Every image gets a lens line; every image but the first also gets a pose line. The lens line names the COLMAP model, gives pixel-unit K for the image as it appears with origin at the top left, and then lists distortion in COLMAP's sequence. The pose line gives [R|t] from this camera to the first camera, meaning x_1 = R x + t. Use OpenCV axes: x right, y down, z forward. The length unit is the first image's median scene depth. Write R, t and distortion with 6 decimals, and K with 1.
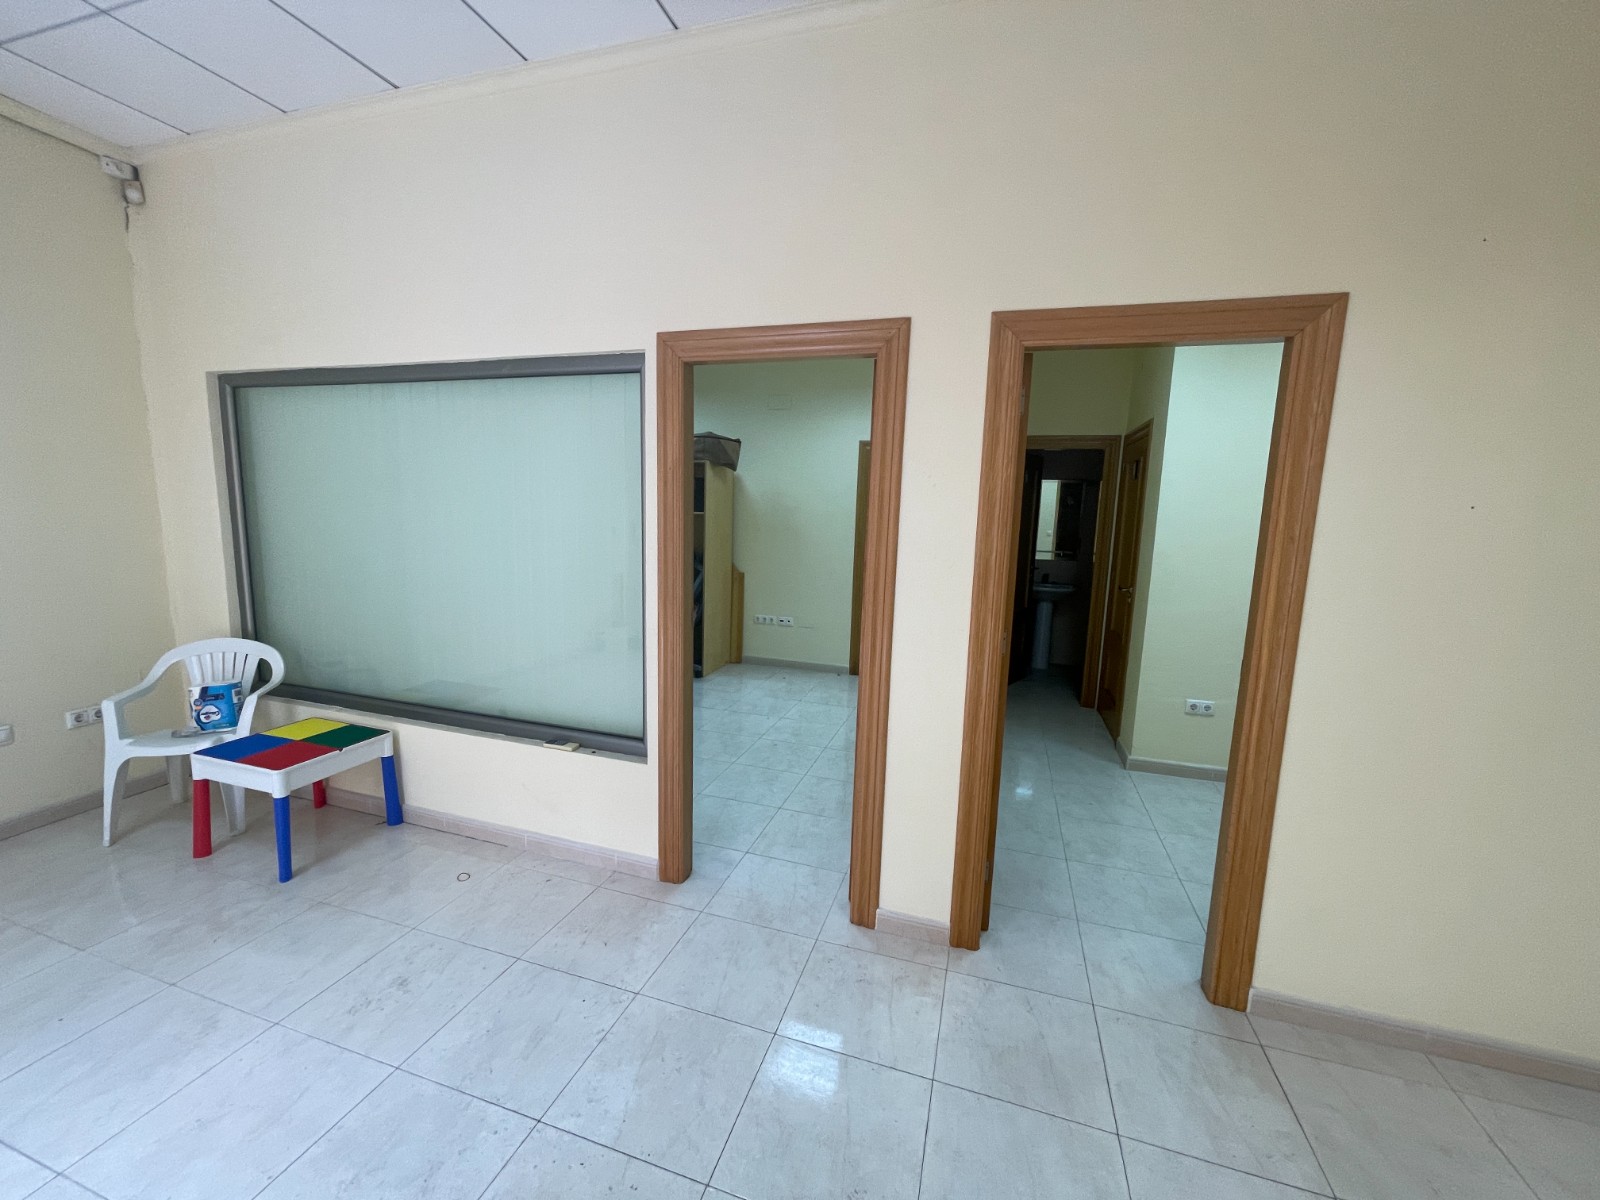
lens RADIAL K [[644.4, 0, 792.9], [0, 644.4, 597.5], [0, 0, 1]] dist [0.001024, -0.001226]
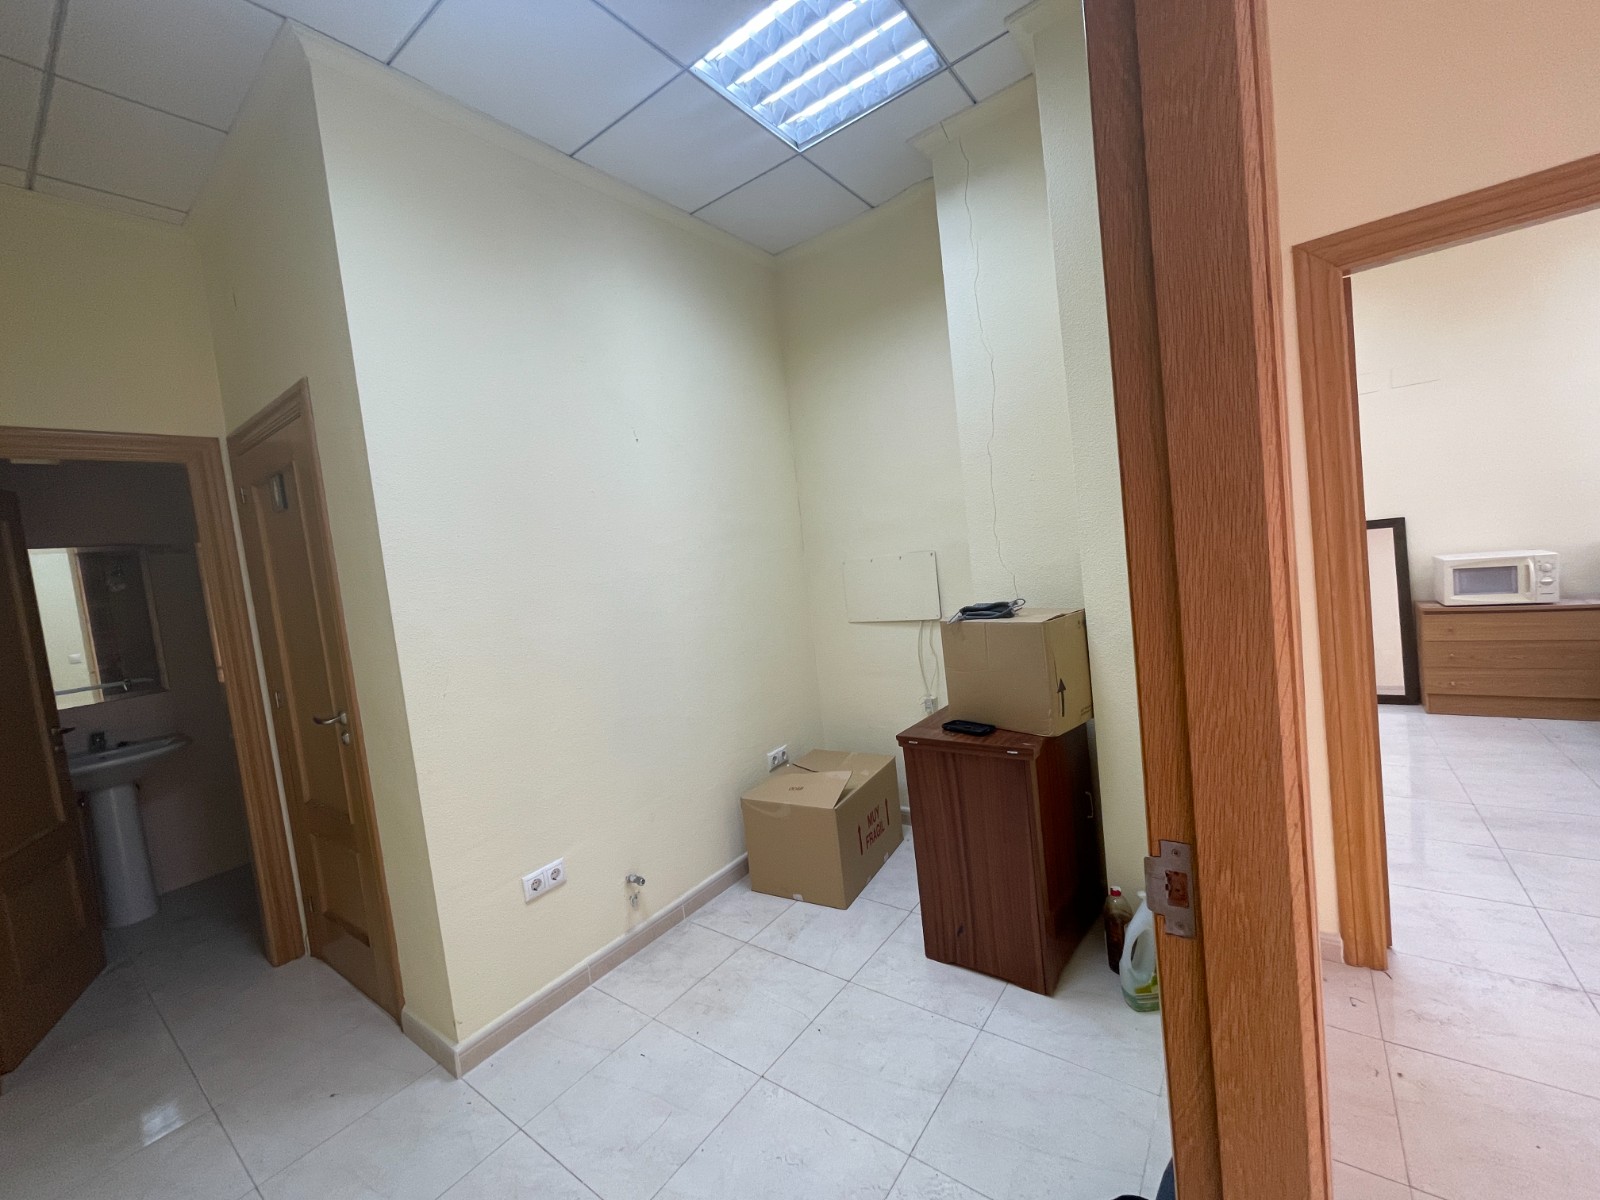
lens RADIAL K [[644.4, 0, 792.7], [0, 644.4, 597.5], [0, 0, 1]] dist [0.001024, -0.001226]
pose [[0.326647, -0.129104, 0.936287, 0.179692], [0.254110, 0.966148, 0.044569, -0.035892], [-0.910346, 0.223362, 0.348396, 0.486079]]
